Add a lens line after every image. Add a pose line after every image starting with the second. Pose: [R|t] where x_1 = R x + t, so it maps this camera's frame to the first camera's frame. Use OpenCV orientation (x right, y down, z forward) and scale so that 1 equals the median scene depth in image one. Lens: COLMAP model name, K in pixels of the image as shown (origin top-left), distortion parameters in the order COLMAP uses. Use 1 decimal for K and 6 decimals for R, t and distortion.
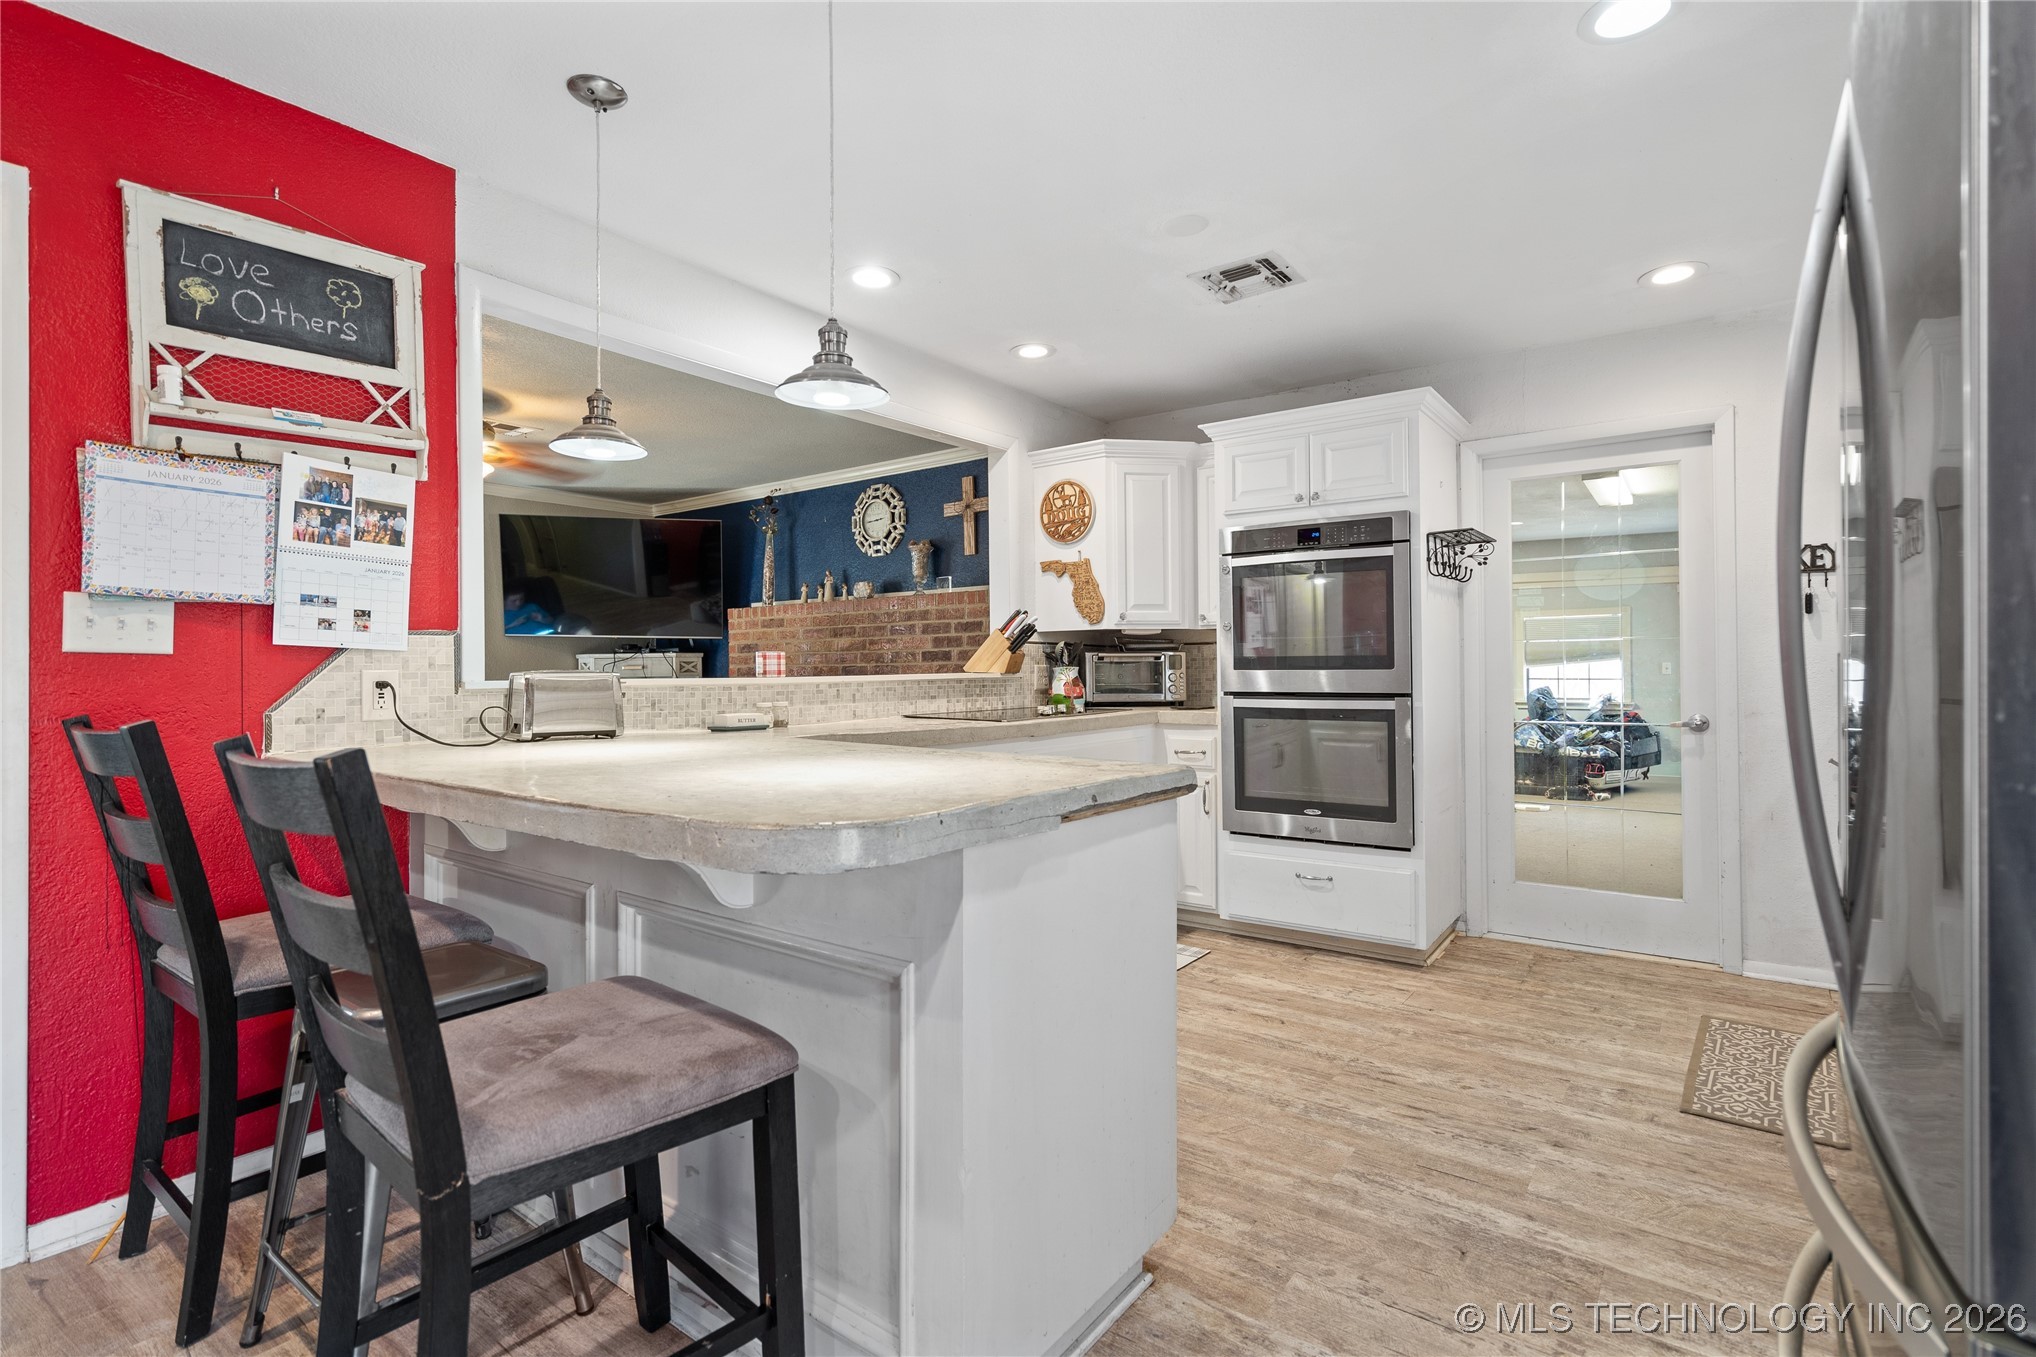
lens RADIAL K [[961.5, 0, 1021.2], [0, 961.5, 663.5], [0, 0, 1]] dist [0.001972, 0.000332]
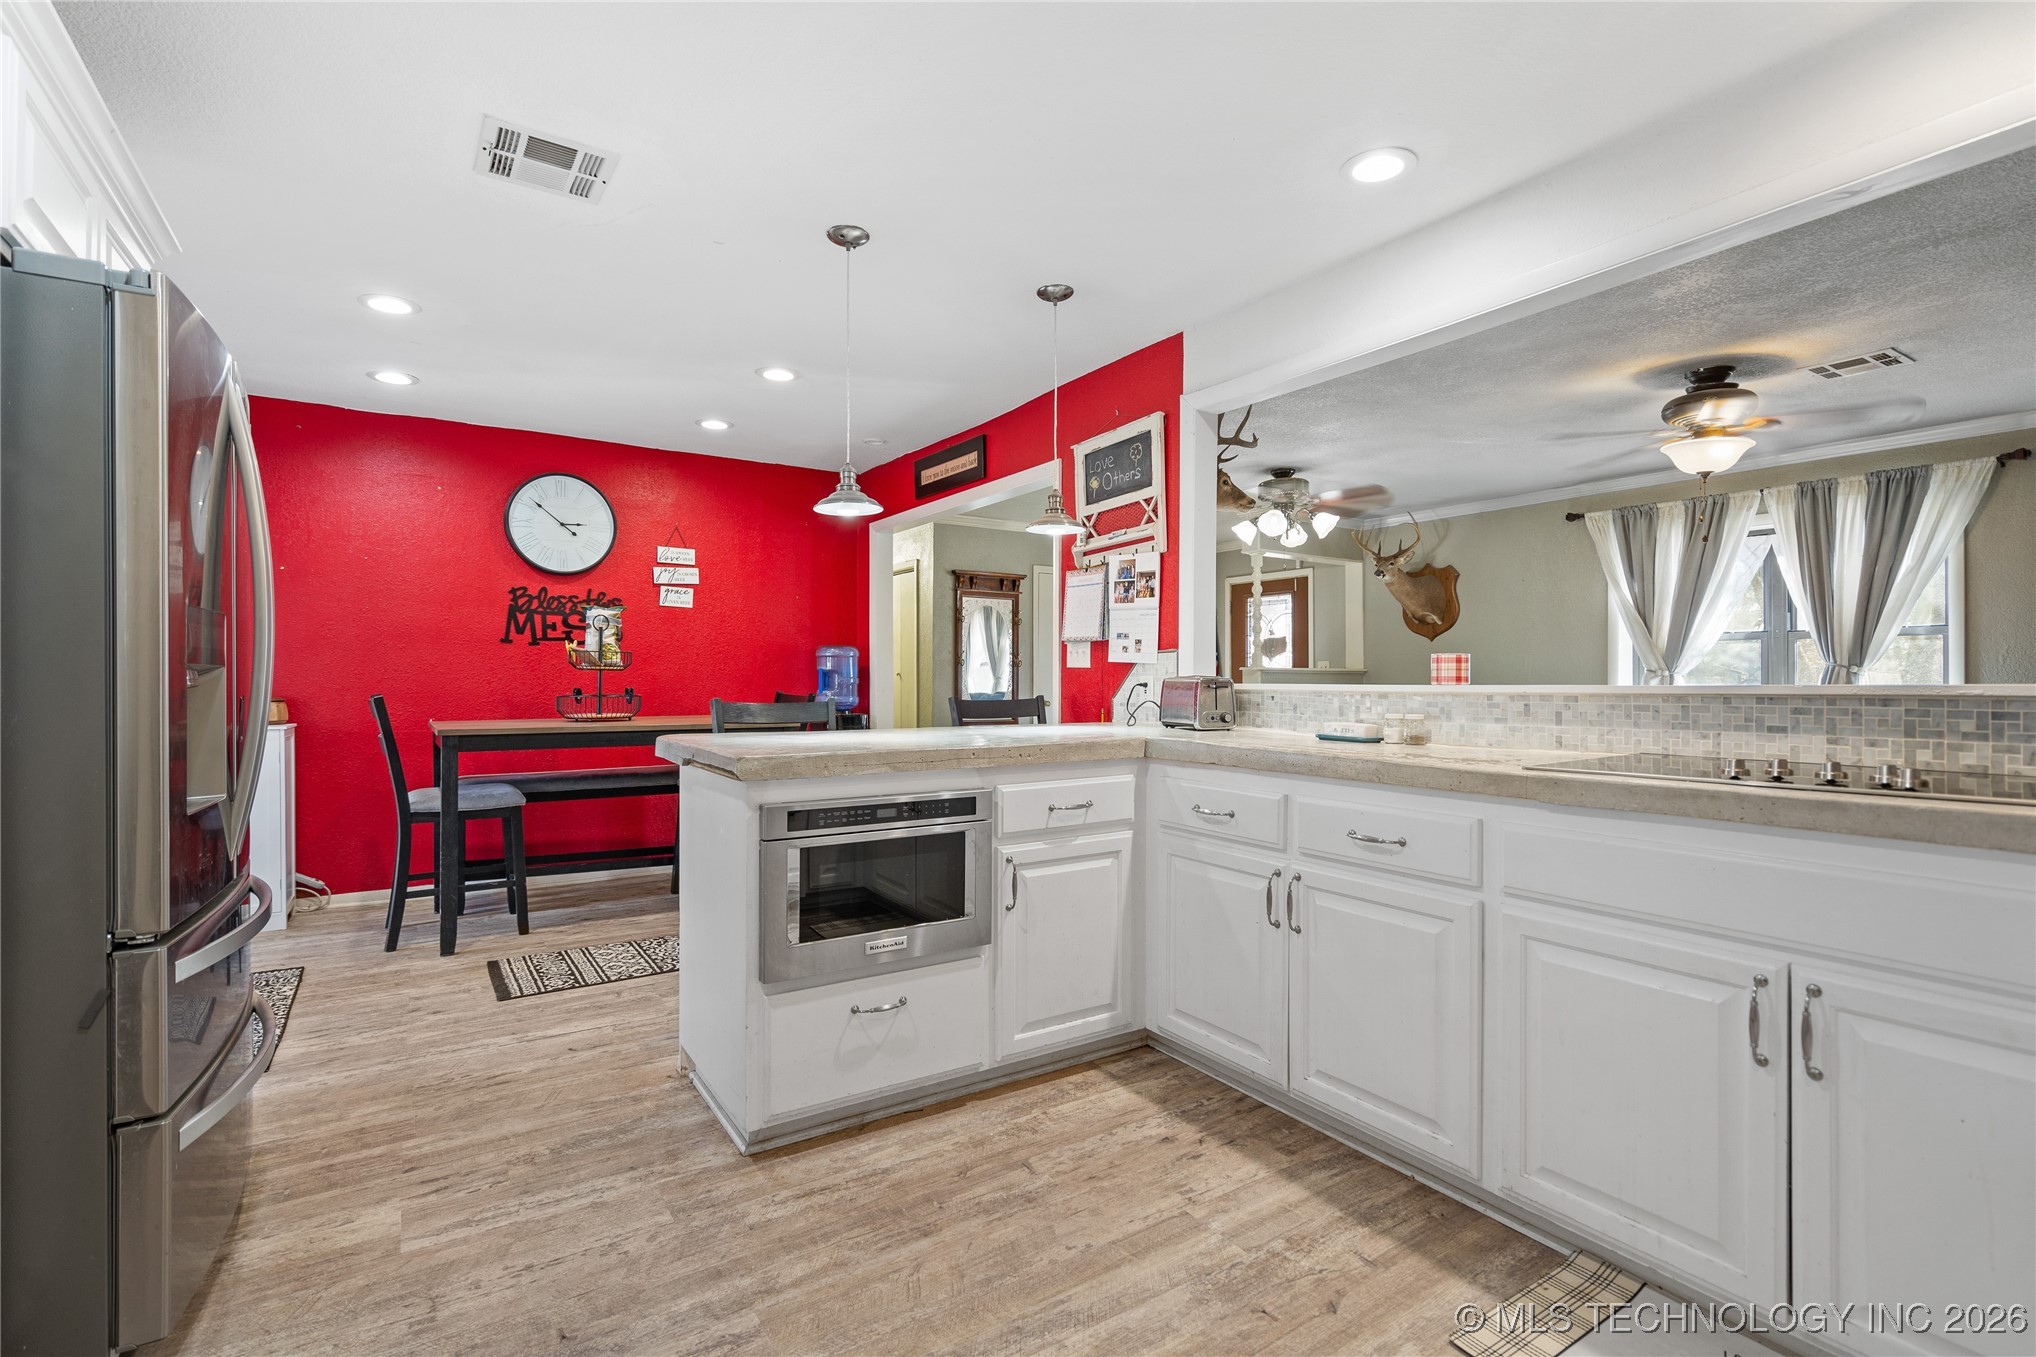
lens RADIAL K [[940.7, 0, 1010.4], [0, 940.7, 675.8], [0, 0, 1]] dist [-0.003749, 0.000691]
pose [[-0.357930, 0.000804, -0.933748, 0.613355], [0.006388, 0.999978, -0.001588, 0.005426], [0.933727, -0.006533, -0.357927, 0.931318]]
